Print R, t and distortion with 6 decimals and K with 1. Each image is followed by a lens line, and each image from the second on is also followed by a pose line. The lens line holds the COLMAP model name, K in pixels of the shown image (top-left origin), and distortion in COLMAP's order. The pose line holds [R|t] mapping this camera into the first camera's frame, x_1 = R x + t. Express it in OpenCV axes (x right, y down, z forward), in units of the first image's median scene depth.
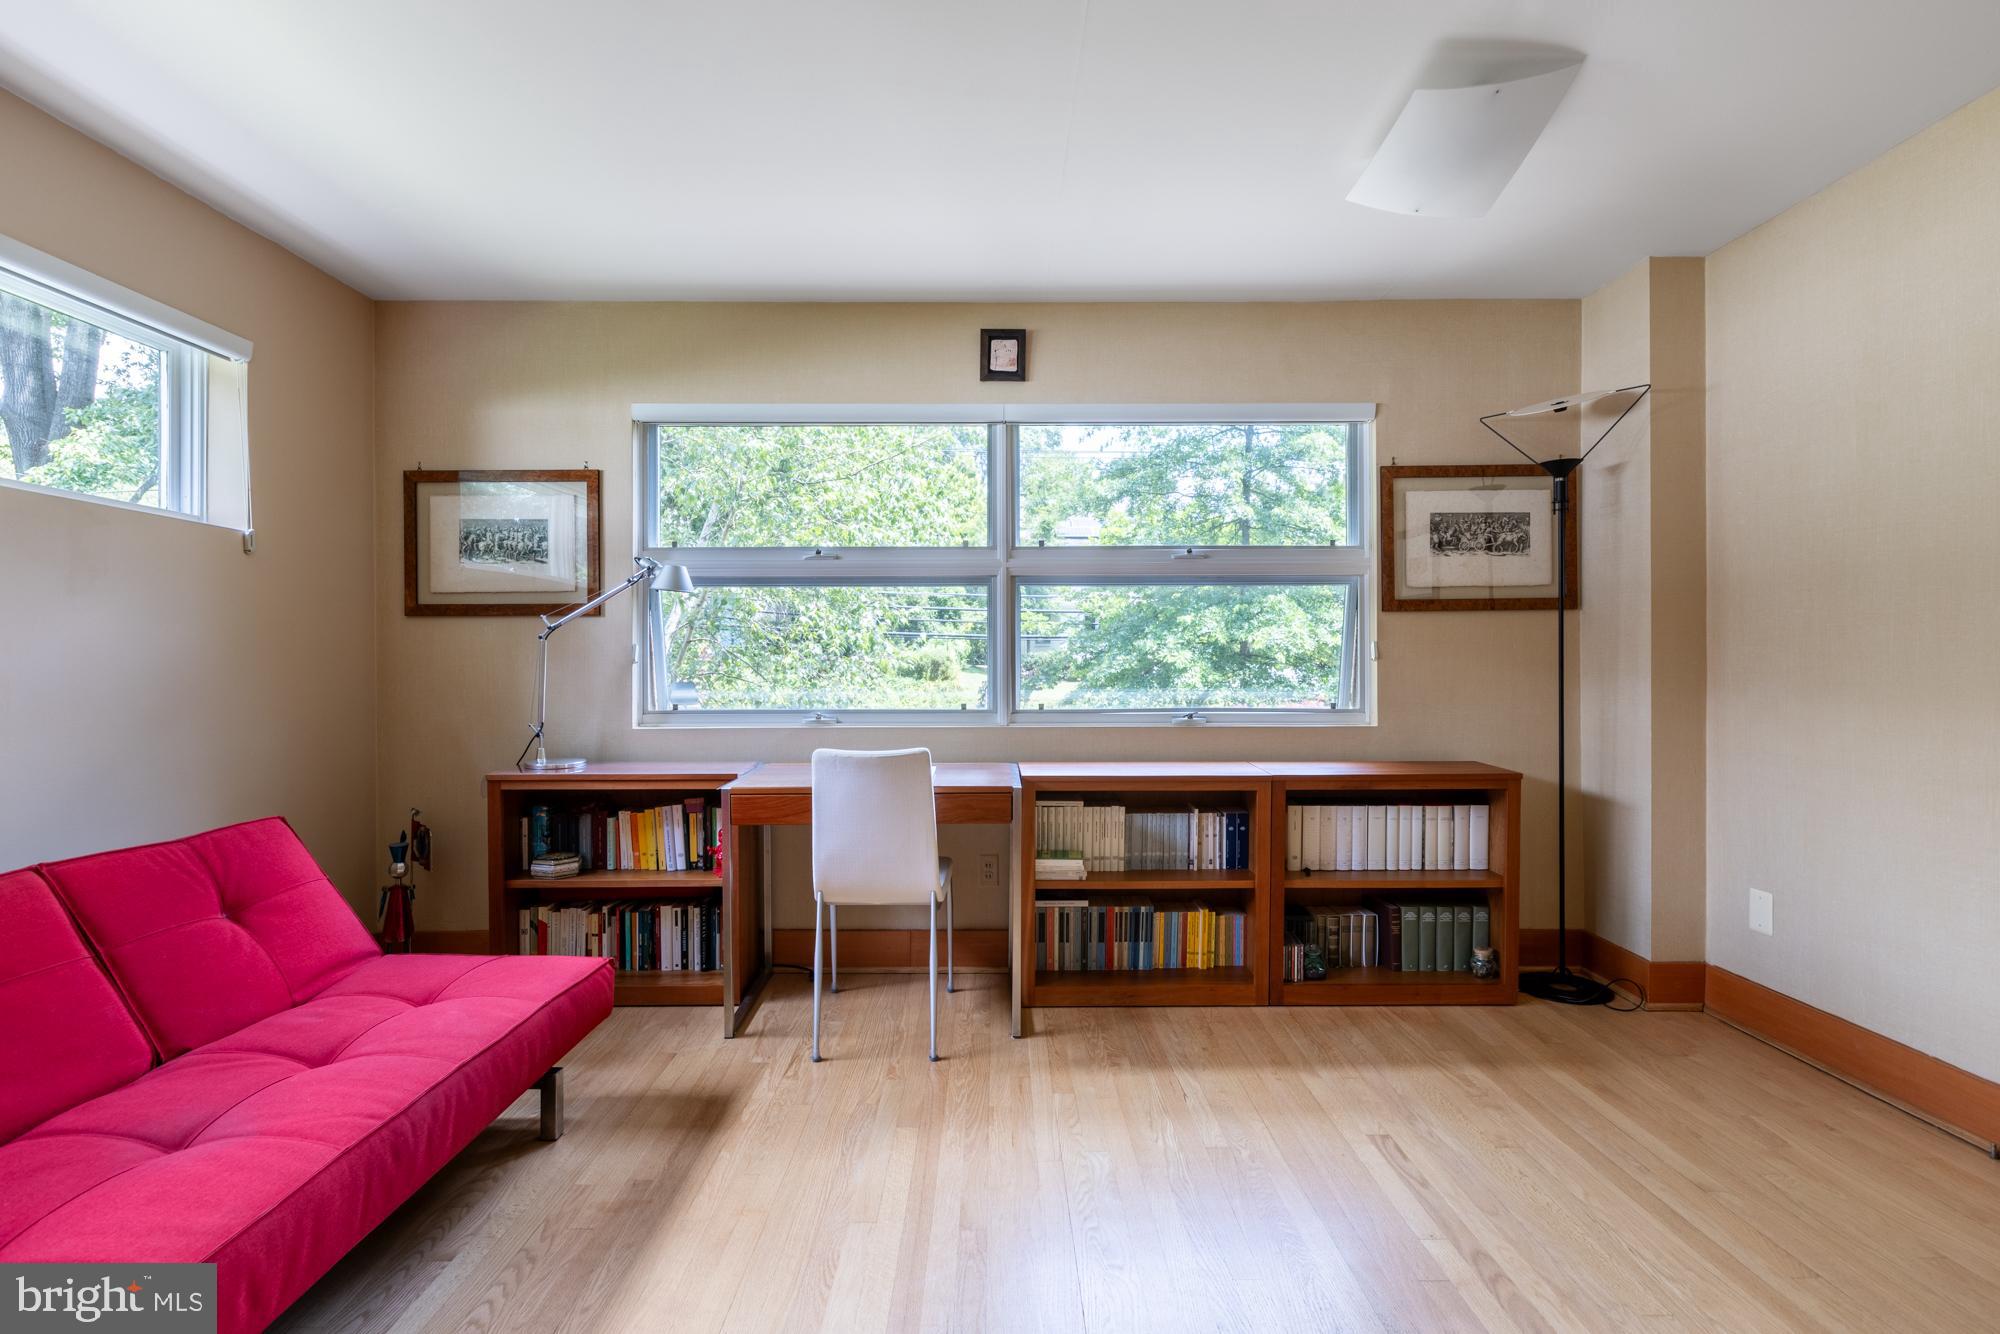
lens RADIAL K [[955.6, 0, 1000.0], [0, 955.6, 667.0], [0, 0, 1]] dist [0.001157, 0.000237]
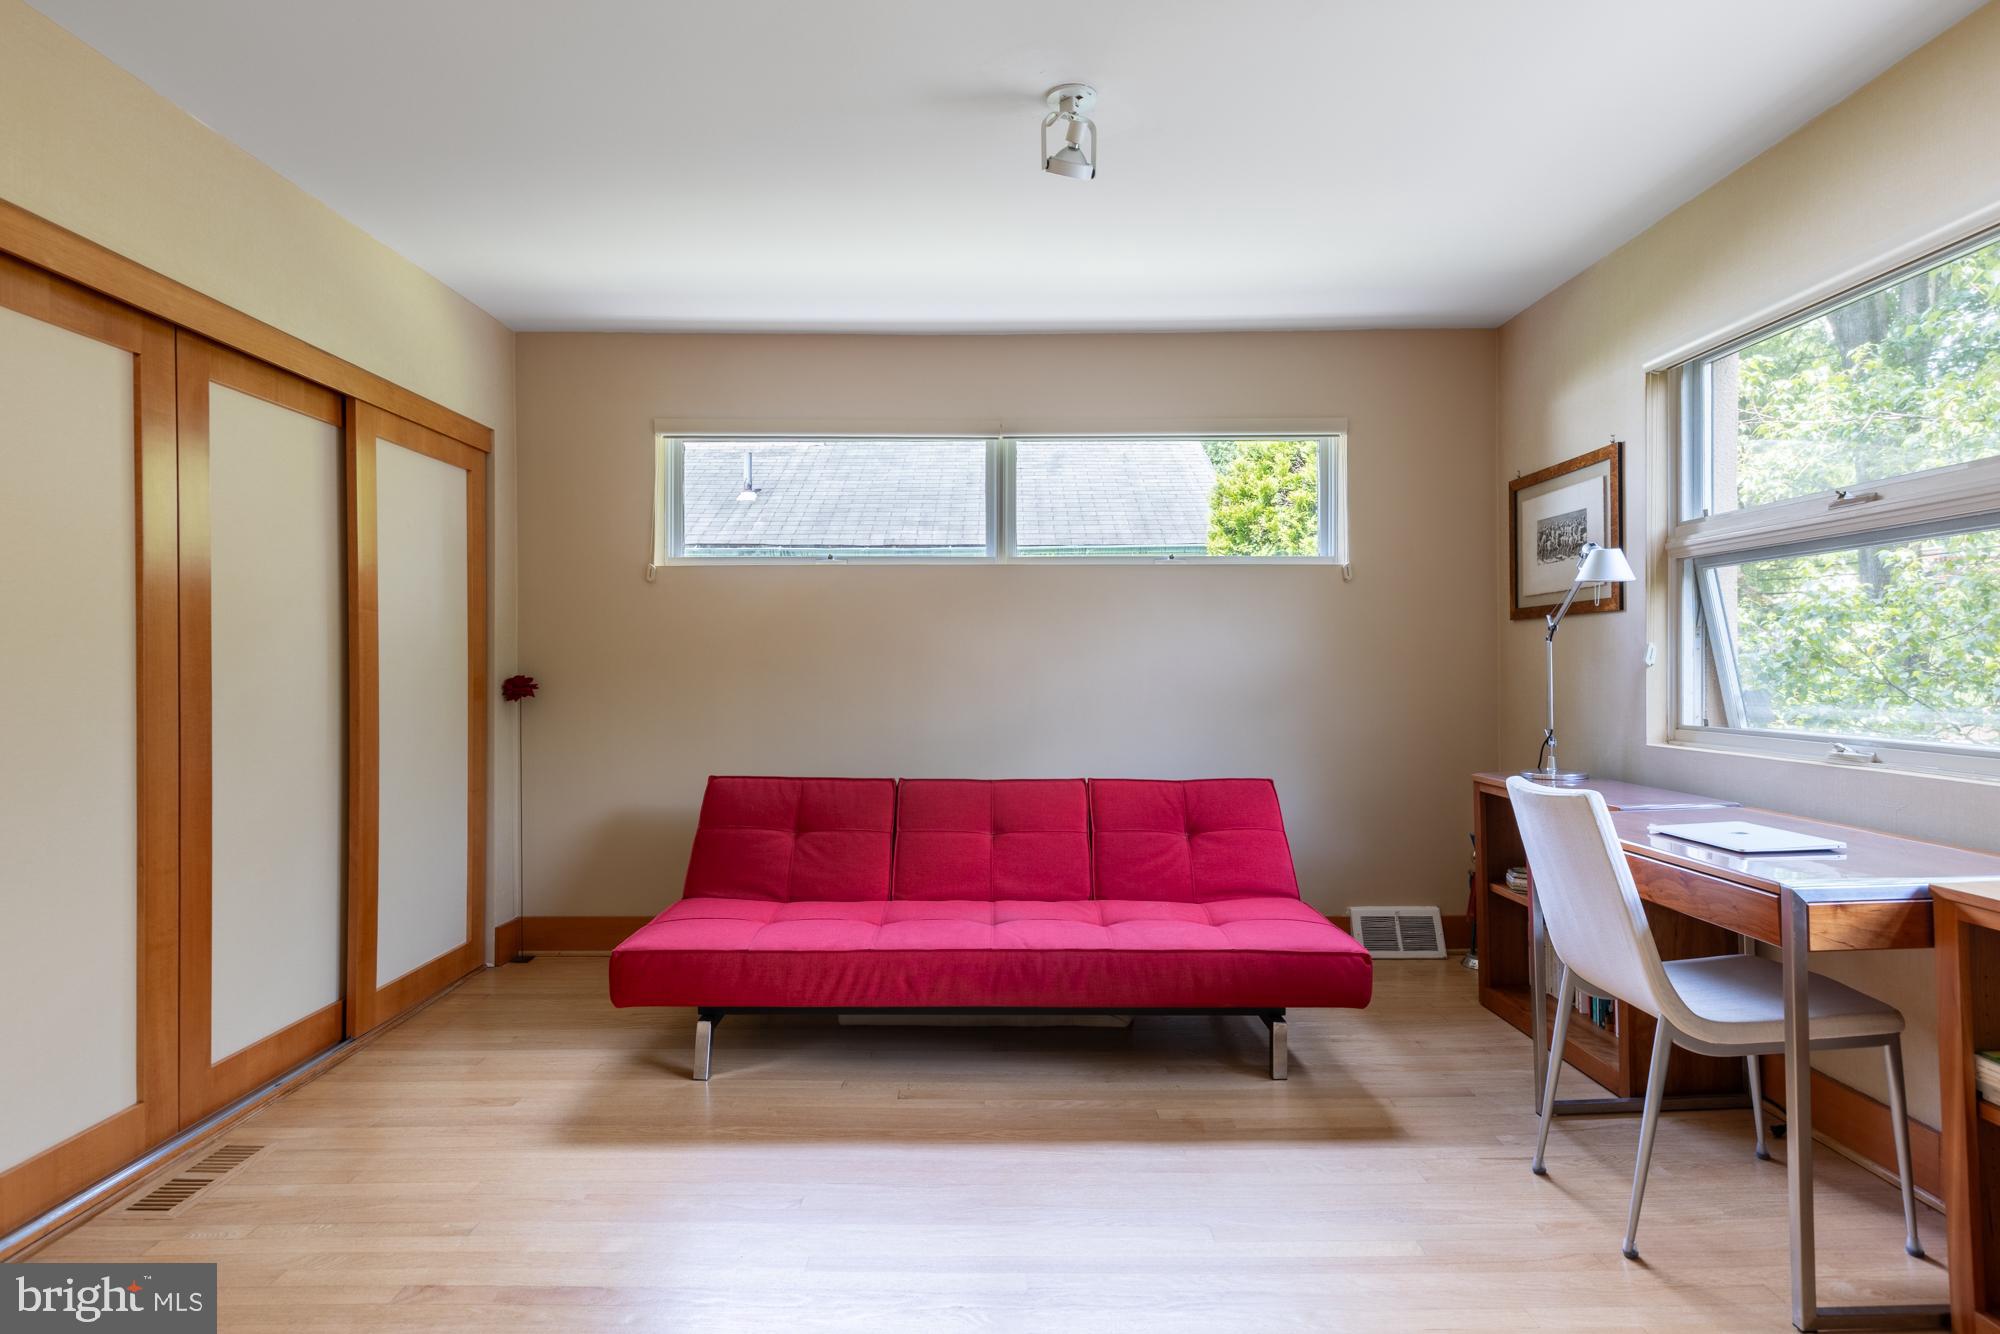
lens RADIAL K [[1069.6, 0, 1000.0], [0, 1069.6, 667.0], [0, 0, 1]] dist [-0.000026, -0.000166]
pose [[-0.001032, 0.004038, -0.999991, 0.662061], [0.001129, 0.999991, 0.004037, -0.009301], [0.999999, -0.001124, -0.001037, 0.532972]]
